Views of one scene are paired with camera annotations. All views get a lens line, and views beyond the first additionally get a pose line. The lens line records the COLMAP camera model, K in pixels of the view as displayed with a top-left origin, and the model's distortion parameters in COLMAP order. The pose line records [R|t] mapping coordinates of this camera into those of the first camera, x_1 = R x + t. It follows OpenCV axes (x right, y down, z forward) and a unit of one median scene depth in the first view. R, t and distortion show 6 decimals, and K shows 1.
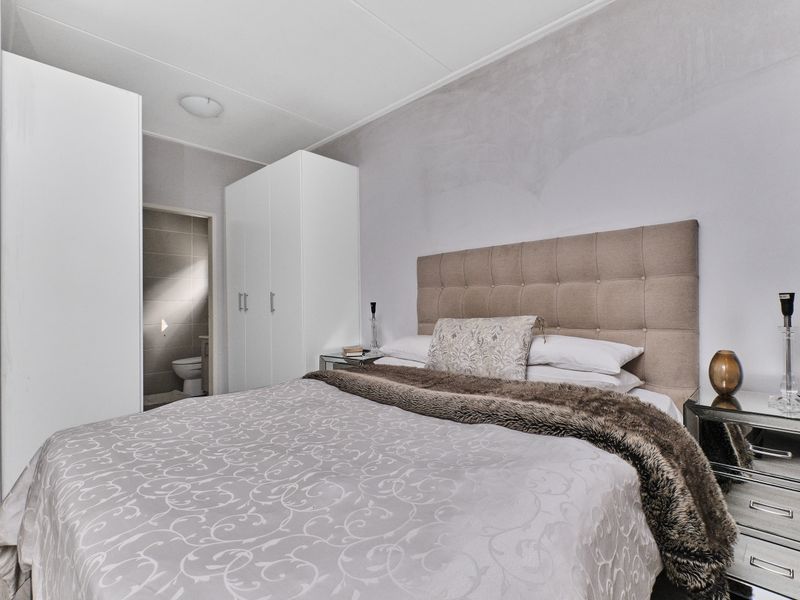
lens RADIAL K [[398.4, 0, 400.0], [0, 398.4, 300.0], [0, 0, 1]] dist [-0.001999, -0.000074]
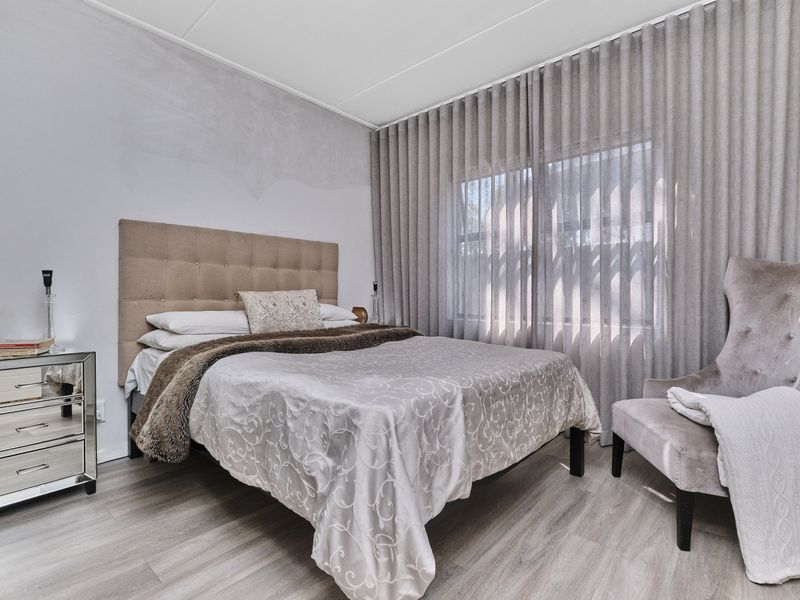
lens RADIAL K [[398.4, 0, 400.0], [0, 398.4, 300.0], [0, 0, 1]] dist [-0.001999, -0.000074]
pose [[-0.030430, 0.002572, 0.999534, -0.901682], [-0.012759, 0.999914, -0.002961, 0.059612], [-0.999455, -0.012843, -0.030394, 0.529211]]
